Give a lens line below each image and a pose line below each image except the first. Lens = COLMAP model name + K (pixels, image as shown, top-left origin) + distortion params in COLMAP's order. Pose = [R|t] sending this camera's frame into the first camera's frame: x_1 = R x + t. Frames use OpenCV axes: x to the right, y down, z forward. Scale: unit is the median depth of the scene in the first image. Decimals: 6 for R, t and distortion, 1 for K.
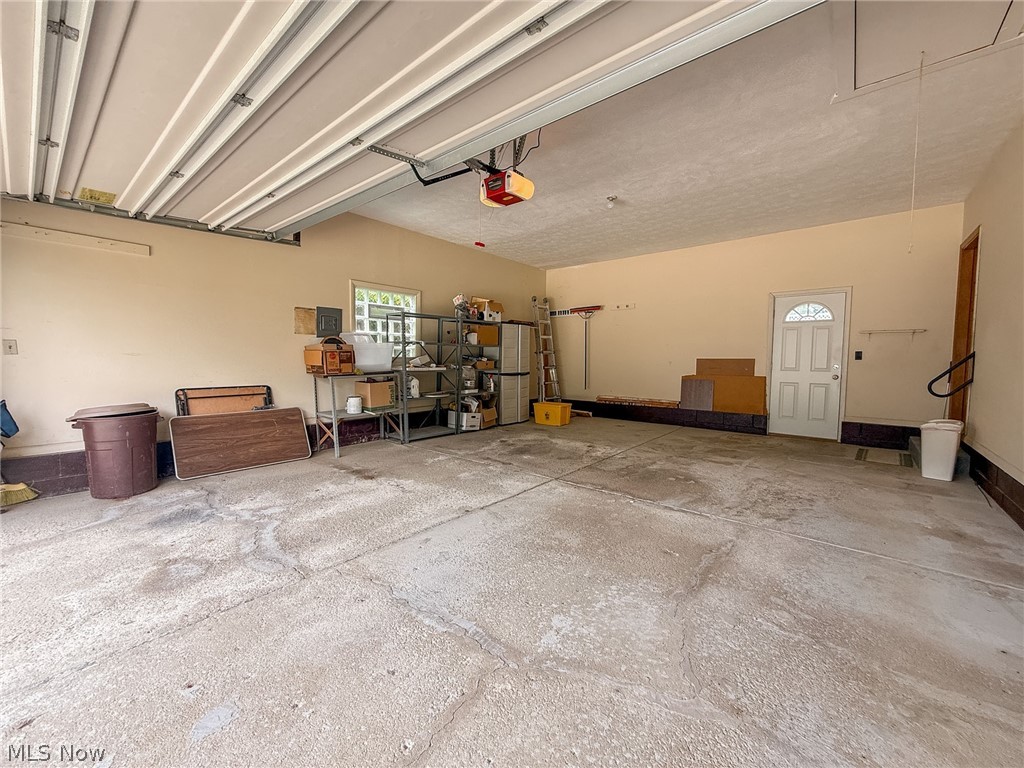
lens RADIAL K [[408.5, 0, 509.4], [0, 408.5, 382.2], [0, 0, 1]] dist [0.001641, -0.000371]
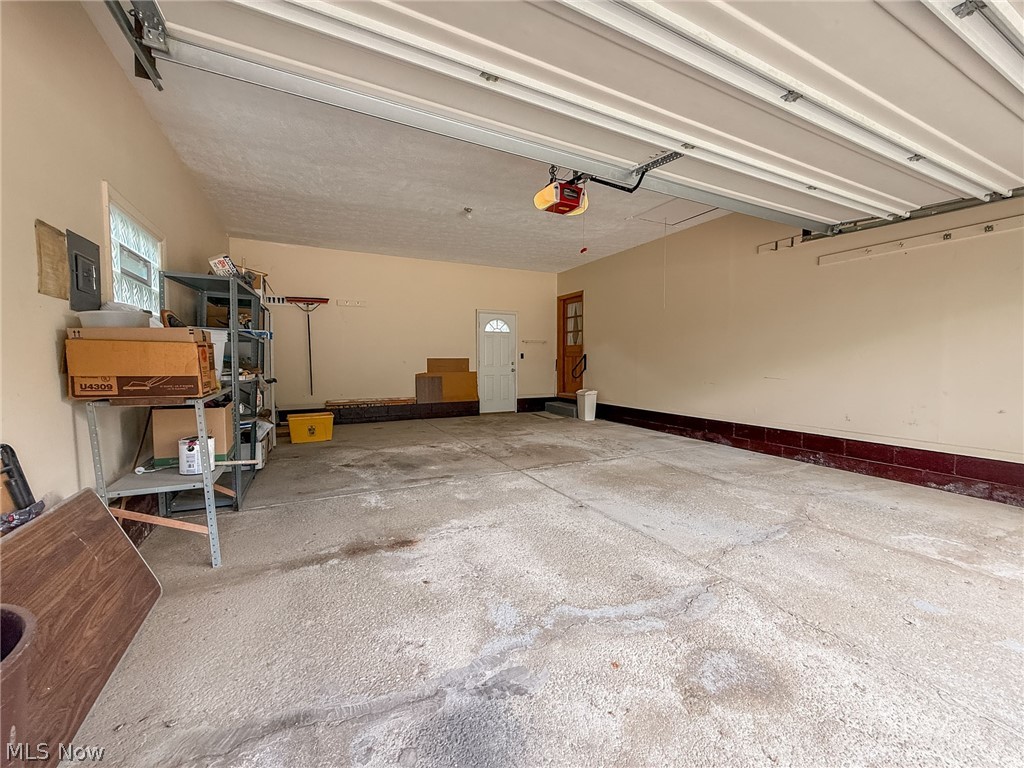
lens RADIAL K [[408.5, 0, 509.8], [0, 408.5, 382.1], [0, 0, 1]] dist [0.001641, -0.000371]
pose [[0.393027, -0.057150, 0.917749, -0.966384], [0.056763, 0.997671, 0.037819, -0.041069], [-0.917773, 0.037230, 0.395355, 0.654321]]
